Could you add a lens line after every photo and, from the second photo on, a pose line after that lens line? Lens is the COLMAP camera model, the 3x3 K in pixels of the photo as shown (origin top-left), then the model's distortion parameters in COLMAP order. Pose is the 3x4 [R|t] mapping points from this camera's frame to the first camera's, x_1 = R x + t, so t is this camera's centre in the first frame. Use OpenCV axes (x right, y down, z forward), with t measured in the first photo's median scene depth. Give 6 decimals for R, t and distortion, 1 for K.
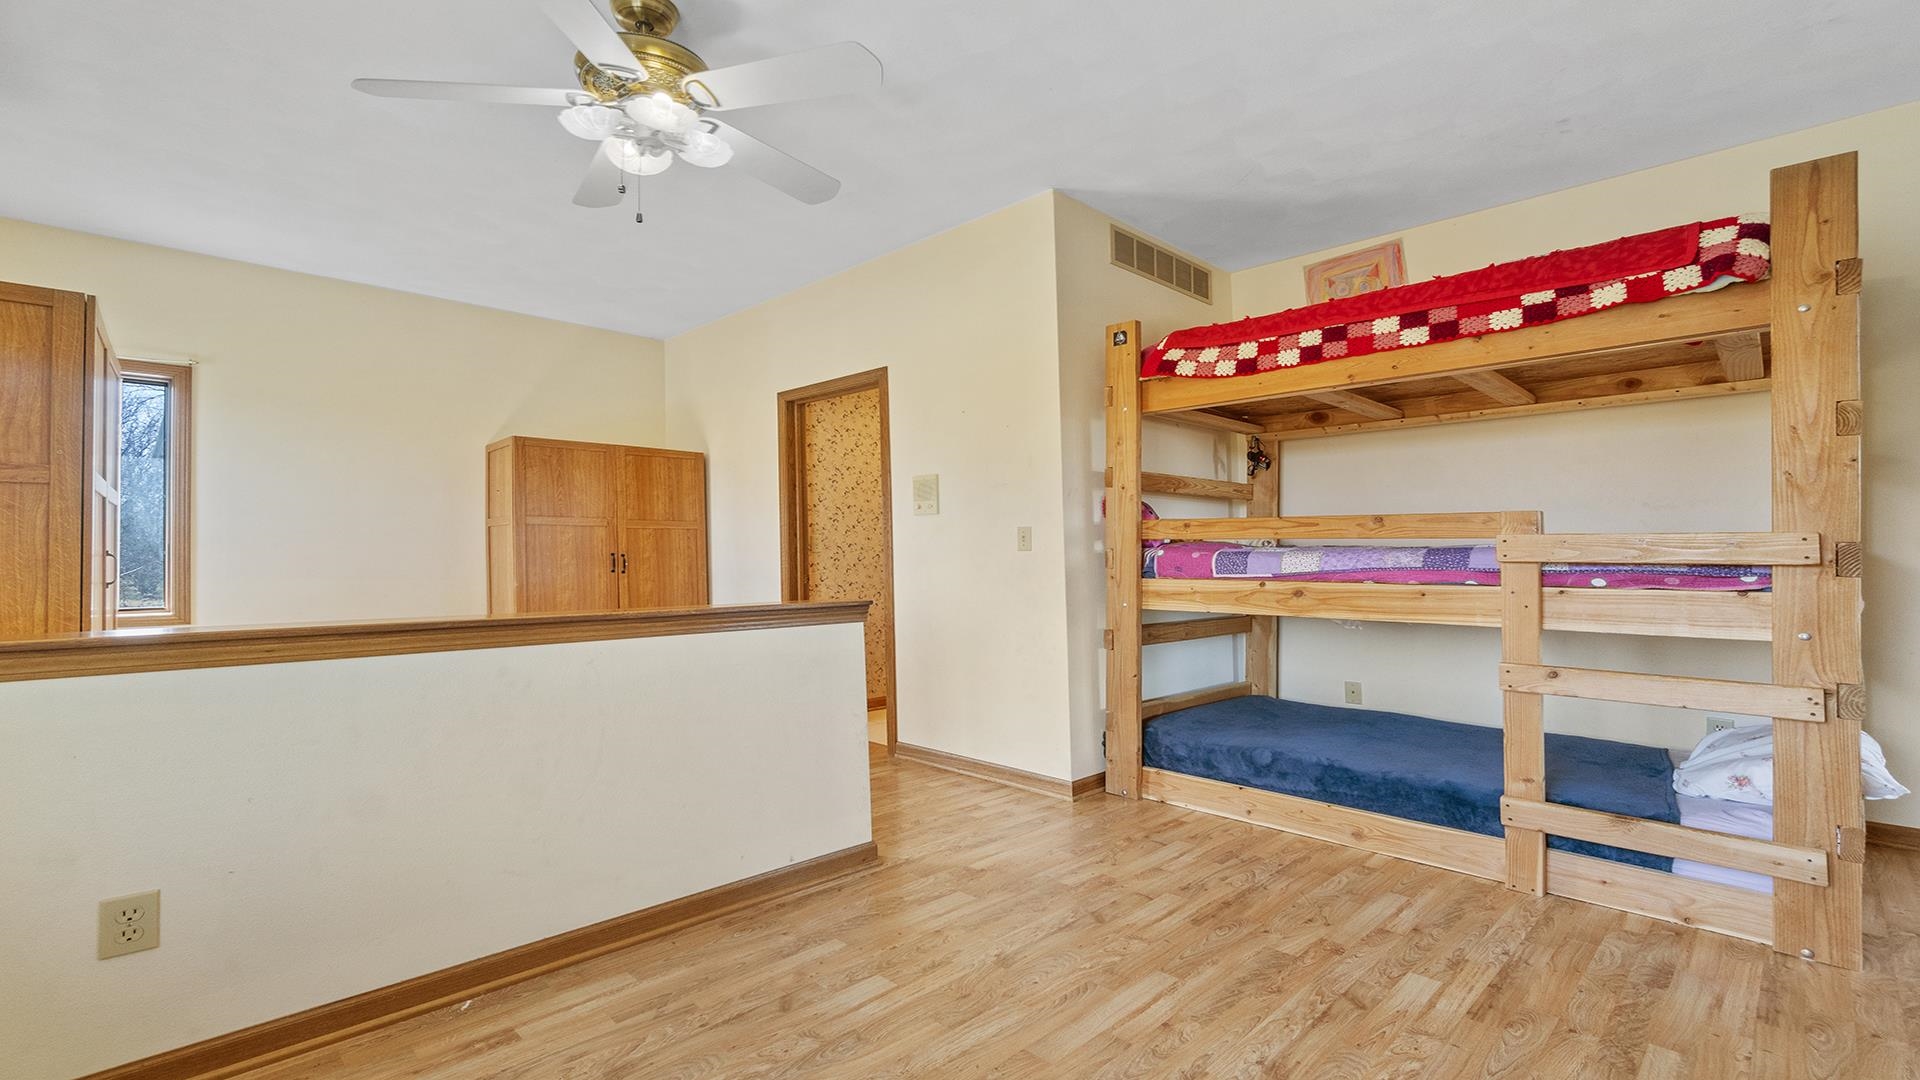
lens RADIAL K [[835.9, 0, 956.7], [0, 835.9, 534.8], [0, 0, 1]] dist [-0.000629, 0.000493]
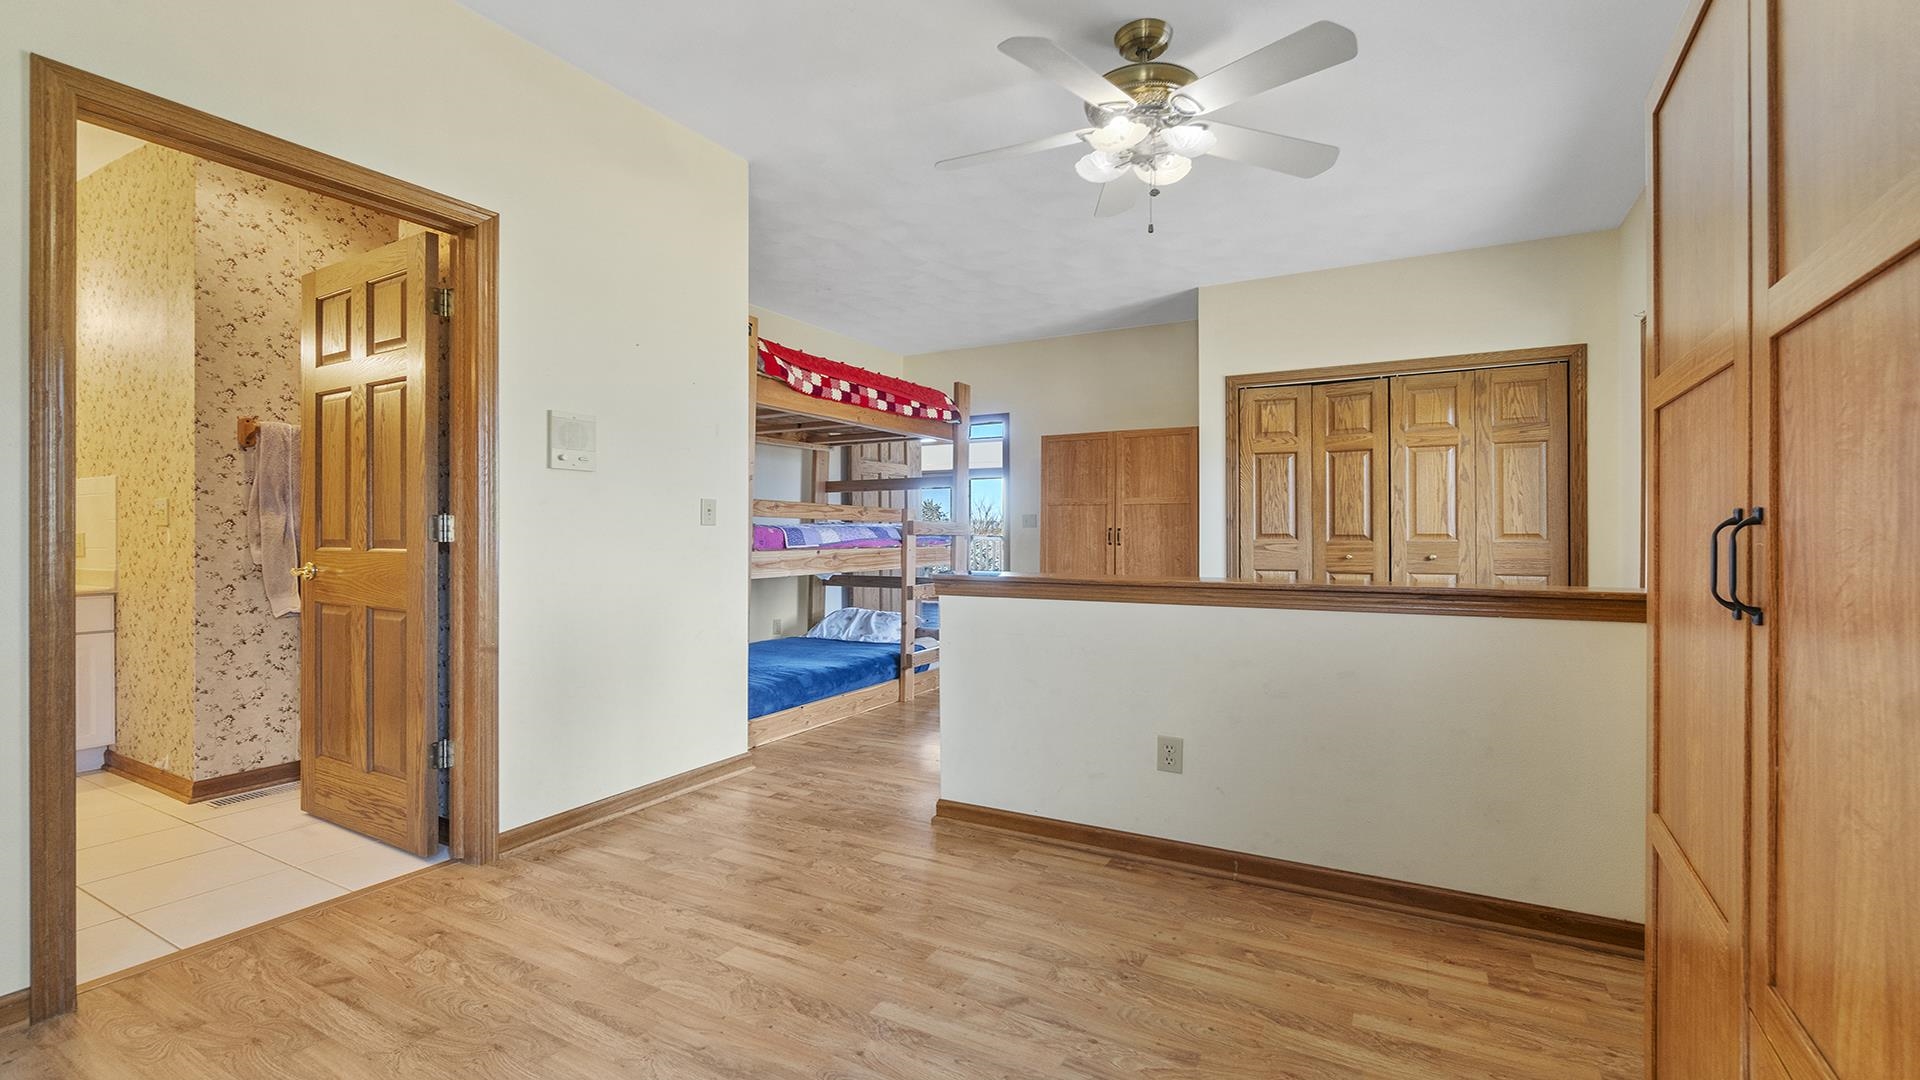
lens RADIAL K [[835.9, 0, 956.7], [0, 835.9, 534.8], [0, 0, 1]] dist [-0.000629, 0.000493]
pose [[-0.282815, -0.001558, 0.959173, -1.055074], [-0.020721, 0.999775, -0.004486, 0.033401], [-0.958951, -0.021144, -0.282784, 1.207508]]
